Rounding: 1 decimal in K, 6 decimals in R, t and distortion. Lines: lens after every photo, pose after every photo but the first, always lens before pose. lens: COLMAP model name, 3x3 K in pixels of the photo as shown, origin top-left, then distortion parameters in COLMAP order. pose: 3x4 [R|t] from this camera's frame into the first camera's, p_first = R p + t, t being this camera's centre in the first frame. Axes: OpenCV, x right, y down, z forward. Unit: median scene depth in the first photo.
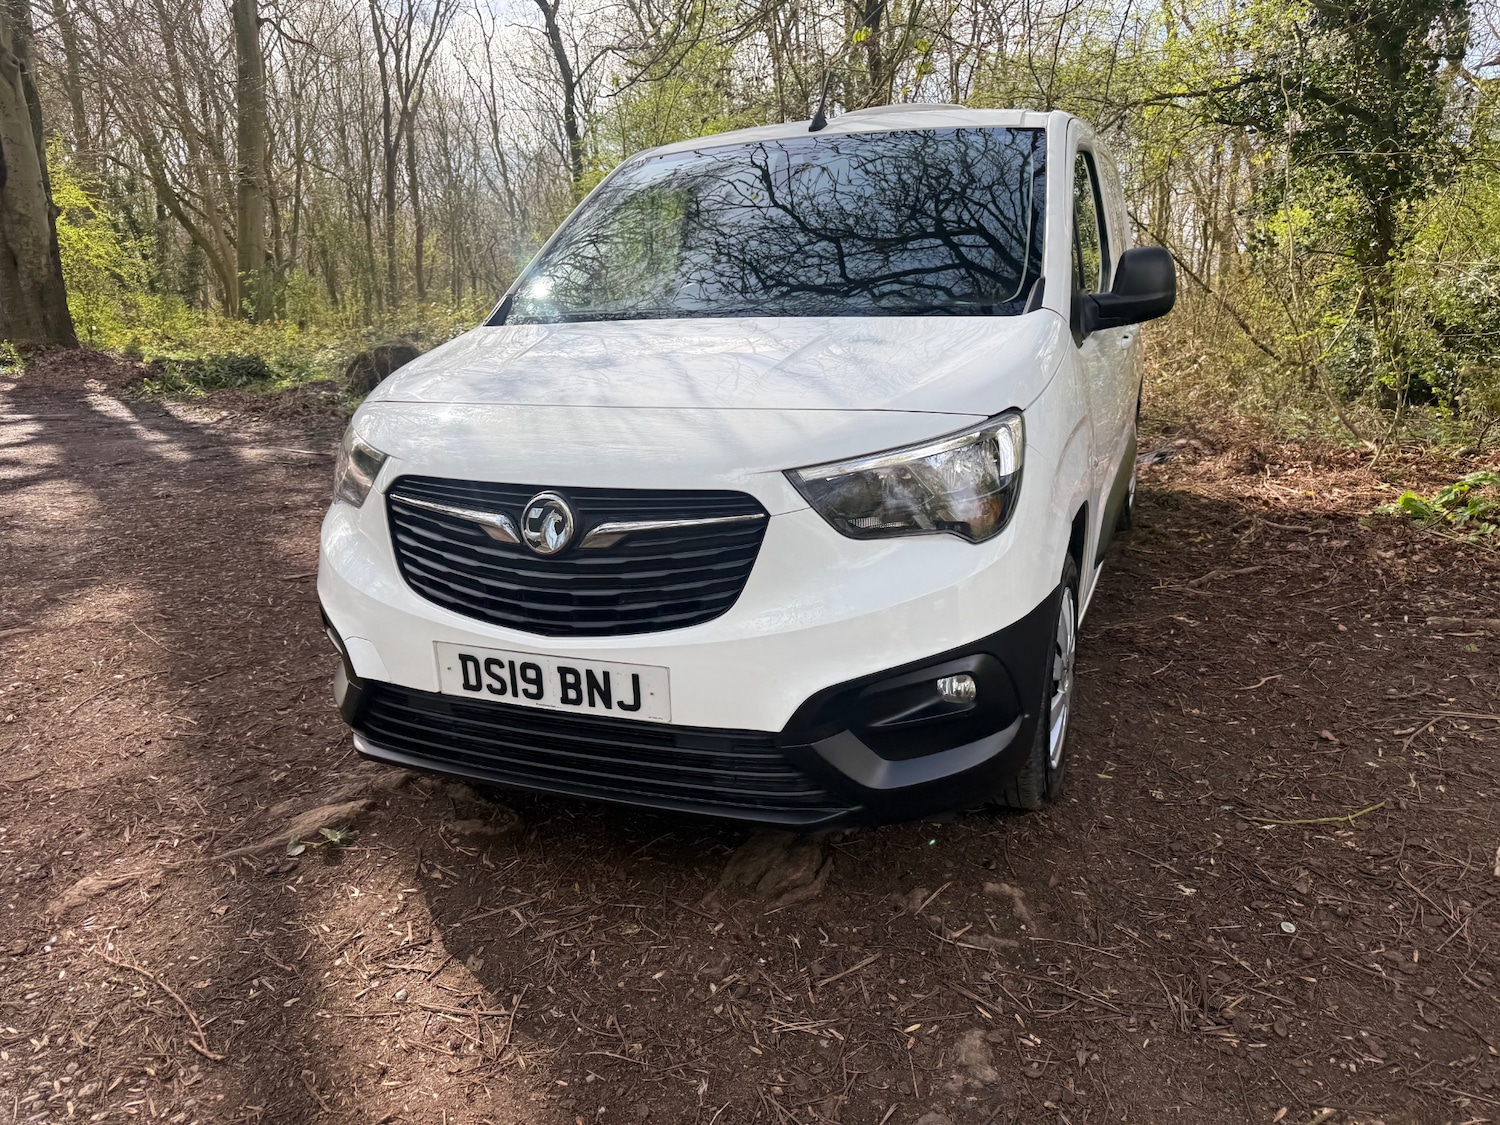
lens RADIAL K [[1021.2, 0, 758.2], [0, 1021.2, 550.1], [0, 0, 1]] dist [0.025834, -0.024774]
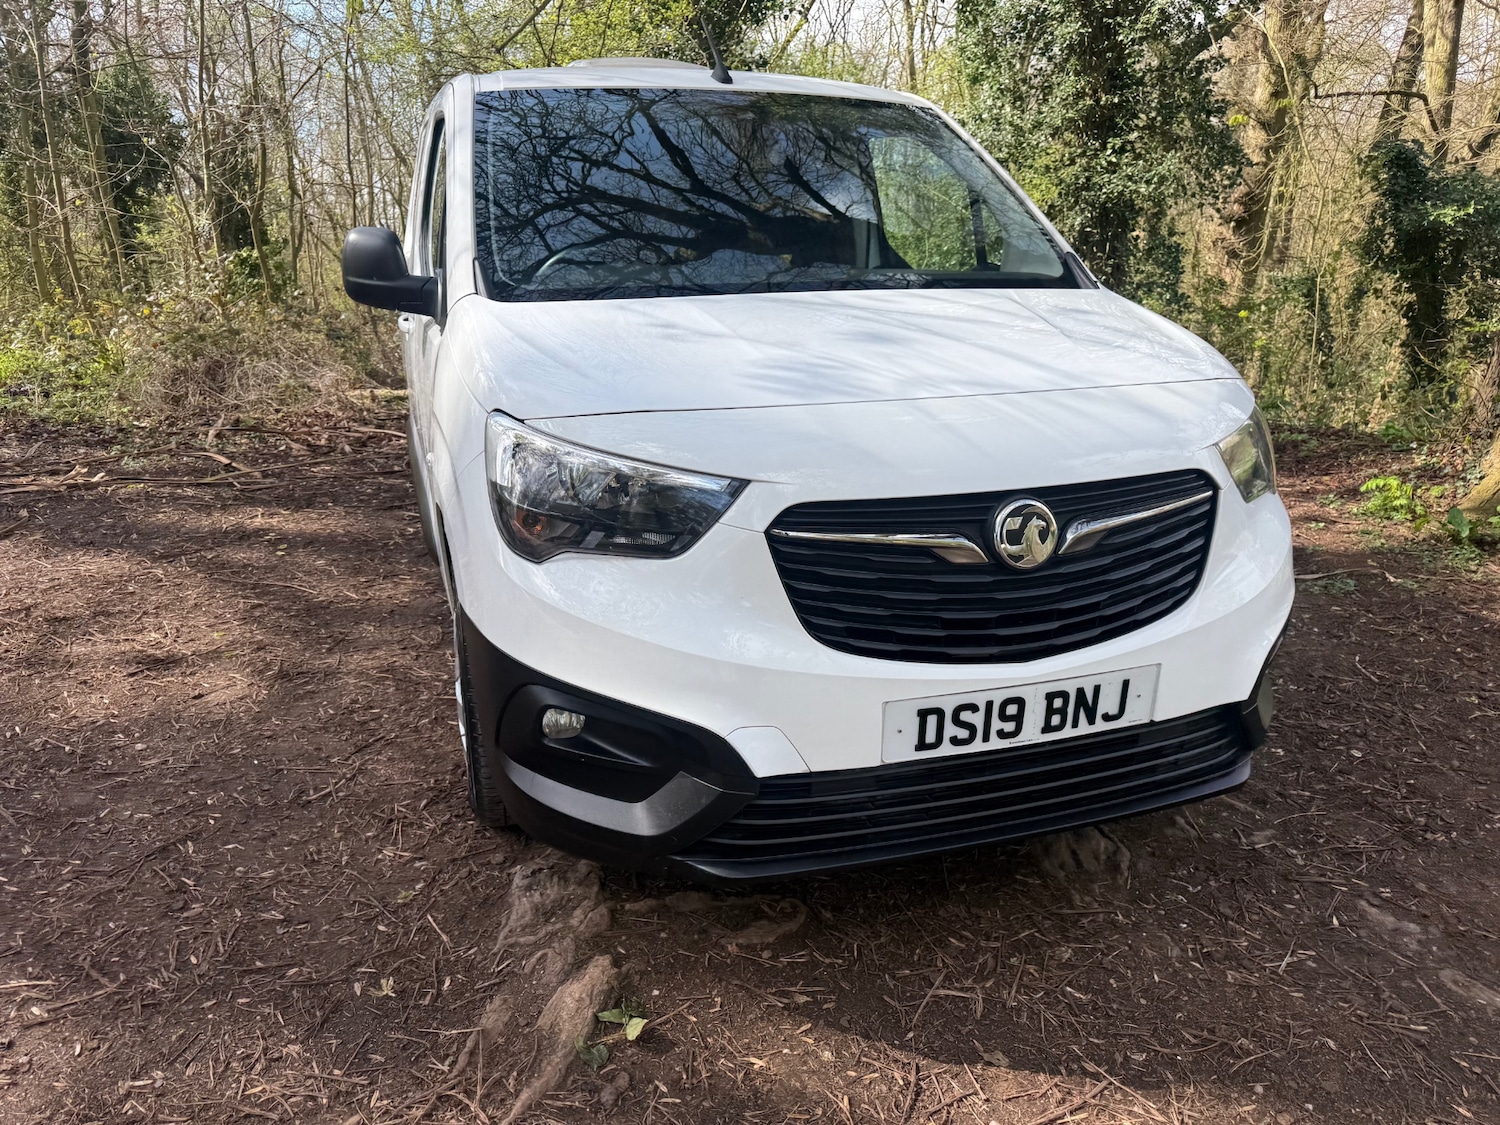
lens RADIAL K [[1021.2, 0, 739.7], [0, 1021.2, 555.5], [0, 0, 1]] dist [0.025834, -0.024774]
pose [[0.773071, -0.160054, 0.613794, -0.883265], [0.137095, 0.986932, 0.084683, -0.108904], [-0.619327, 0.018682, 0.784911, 0.448226]]
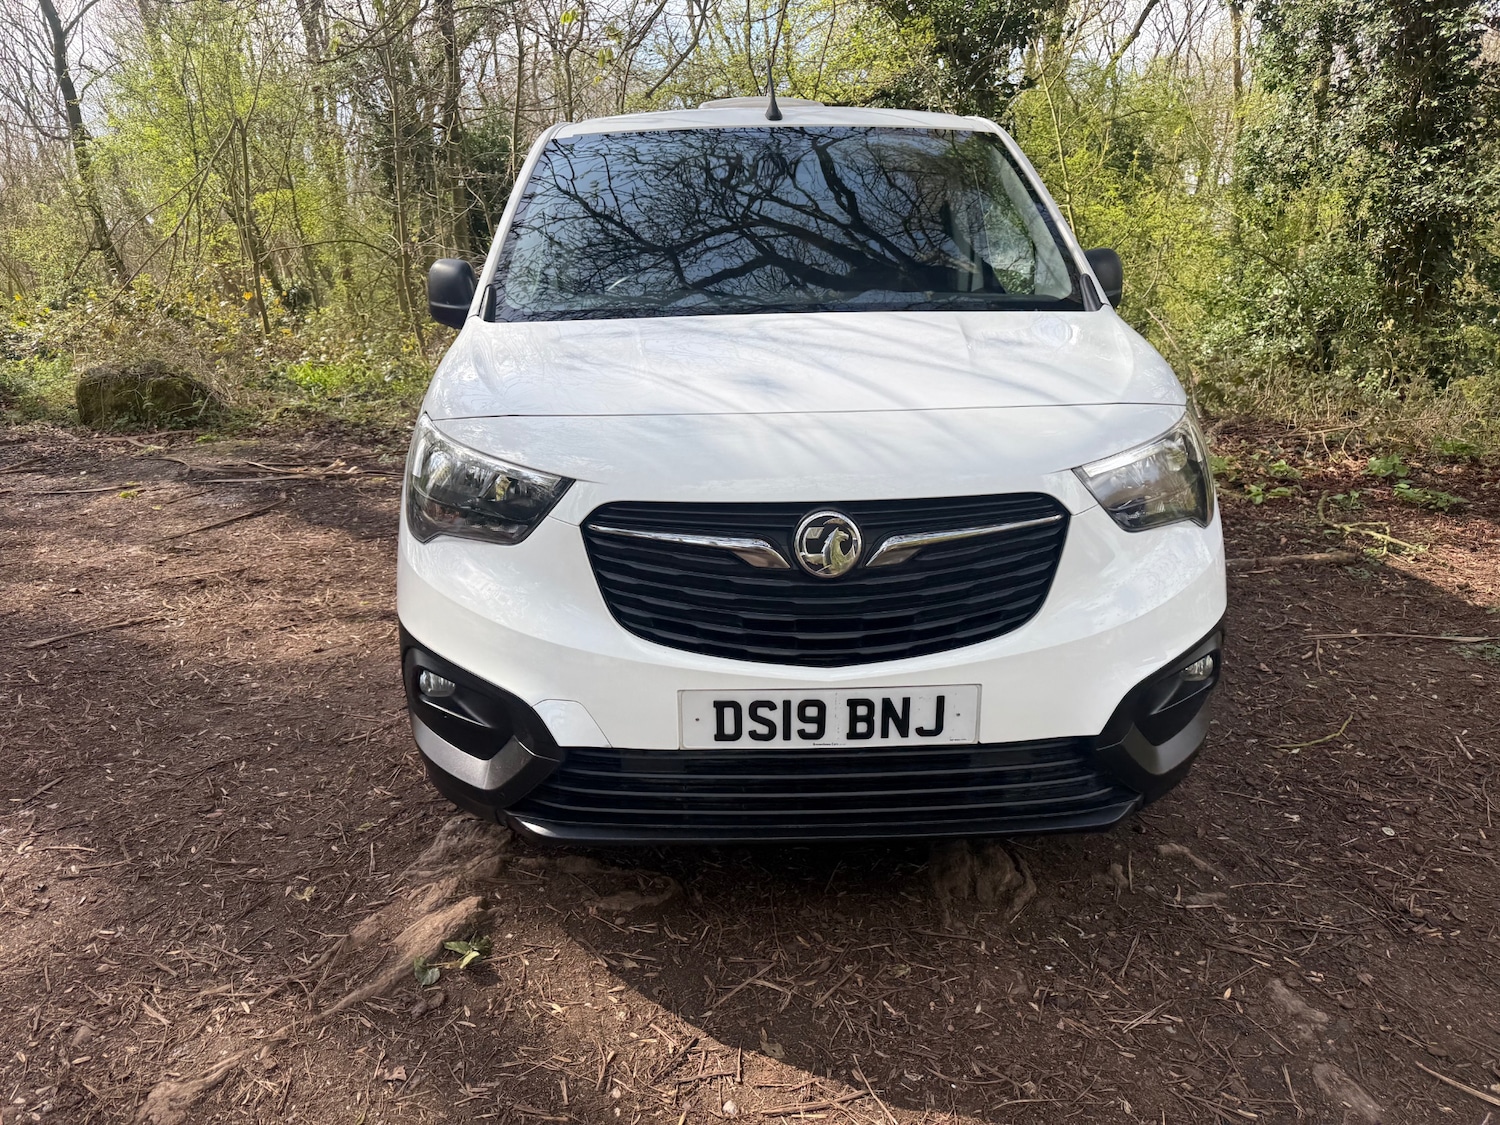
lens RADIAL K [[1021.2, 0, 745.7], [0, 1021.2, 534.9], [0, 0, 1]] dist [0.025834, -0.024774]
pose [[0.921196, -0.082616, 0.380227, -0.586143], [0.084042, 0.996379, 0.012881, -0.048625], [-0.379914, 0.020090, 0.924803, 0.184835]]
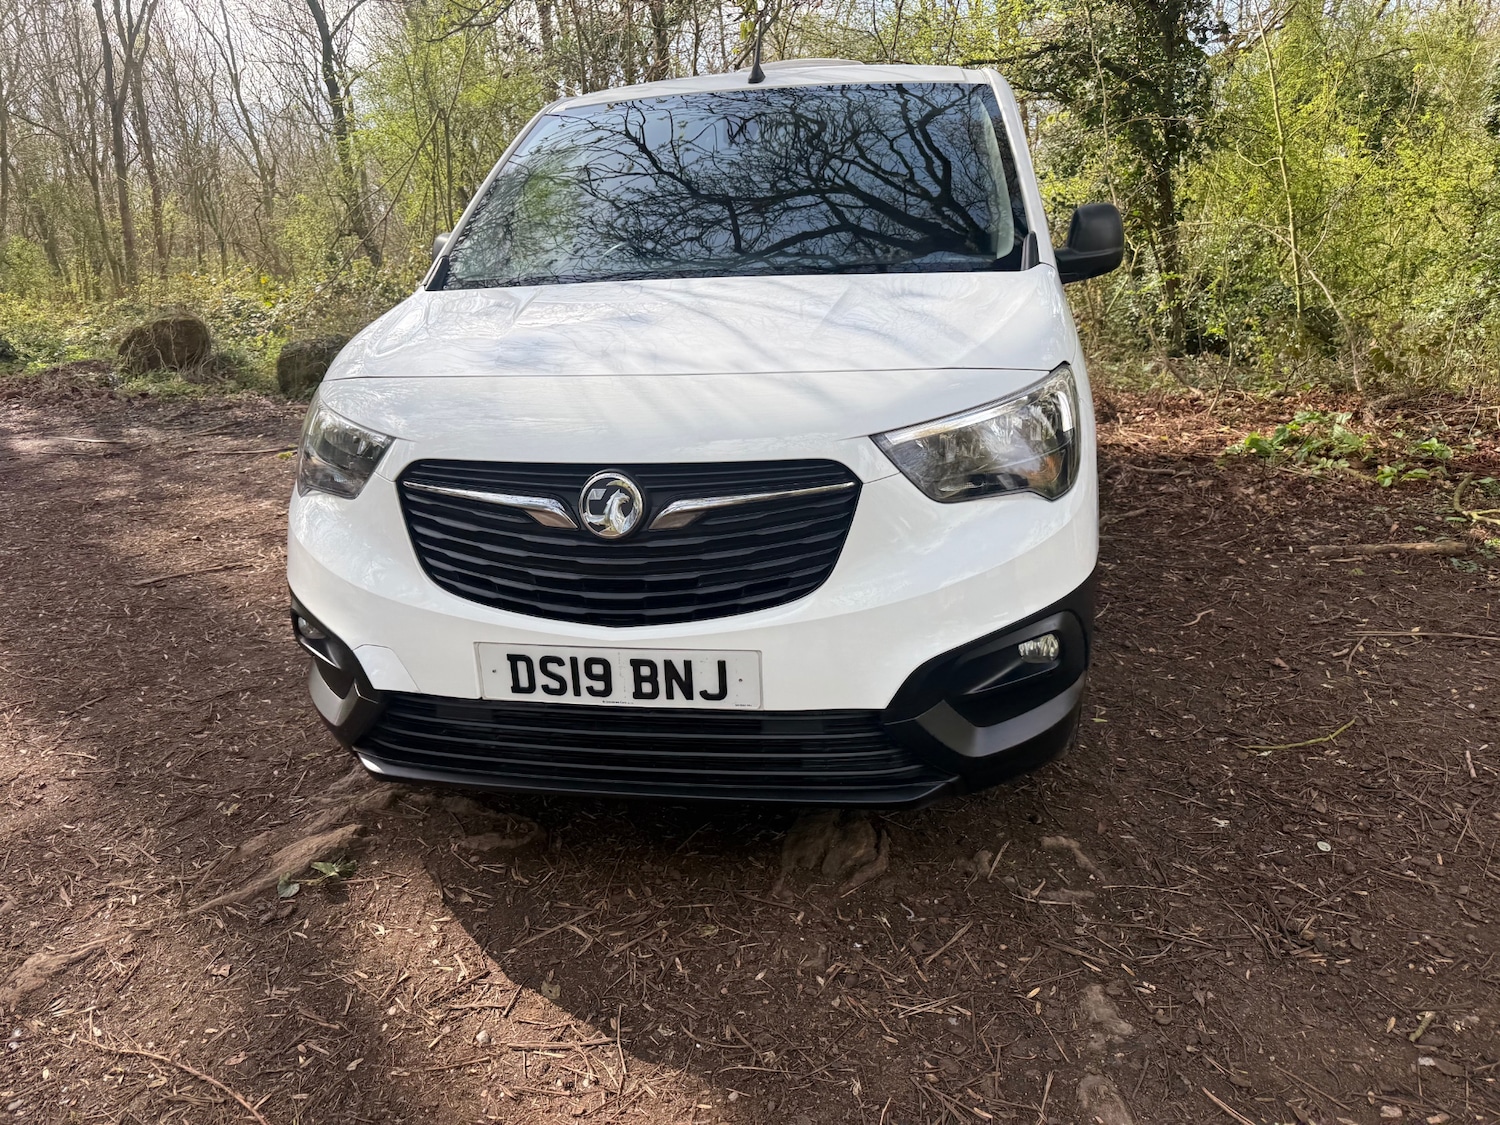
lens RADIAL K [[1021.2, 0, 750.3], [0, 1021.2, 537.3], [0, 0, 1]] dist [0.025834, -0.024774]
pose [[0.980549, -0.061446, 0.186406, -0.244026], [0.057565, 0.997999, 0.026163, -0.012924], [-0.187640, -0.014924, 0.982124, 0.075257]]
